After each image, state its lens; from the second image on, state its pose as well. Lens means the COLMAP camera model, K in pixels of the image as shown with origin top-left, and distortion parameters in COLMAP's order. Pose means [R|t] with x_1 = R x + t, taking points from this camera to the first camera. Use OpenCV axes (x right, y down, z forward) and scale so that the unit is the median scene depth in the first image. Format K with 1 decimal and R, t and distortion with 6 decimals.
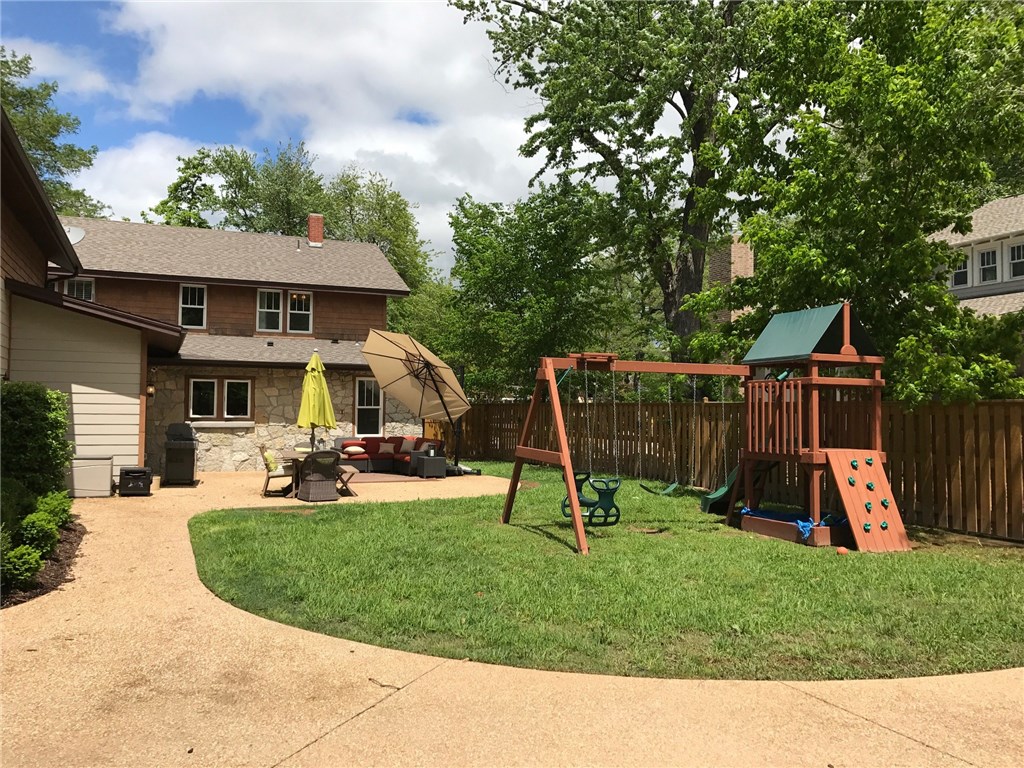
lens RADIAL K [[845.8, 0, 510.6], [0, 845.8, 379.5], [0, 0, 1]] dist [0.084423, -0.025905]
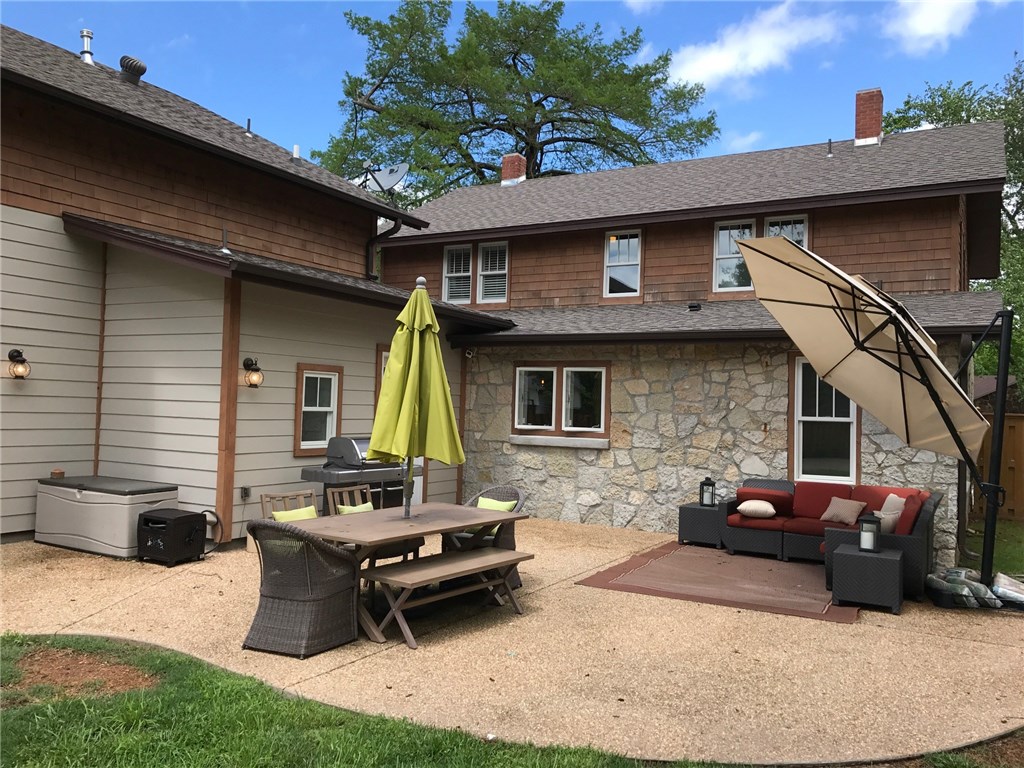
lens RADIAL K [[845.8, 0, 504.9], [0, 845.8, 382.7], [0, 0, 1]] dist [0.084423, -0.025905]
pose [[0.618424, -0.014974, -0.785702, 0.105009], [0.005620, 0.999877, -0.014632, 0.019328], [0.785825, 0.004634, 0.618432, 0.592630]]
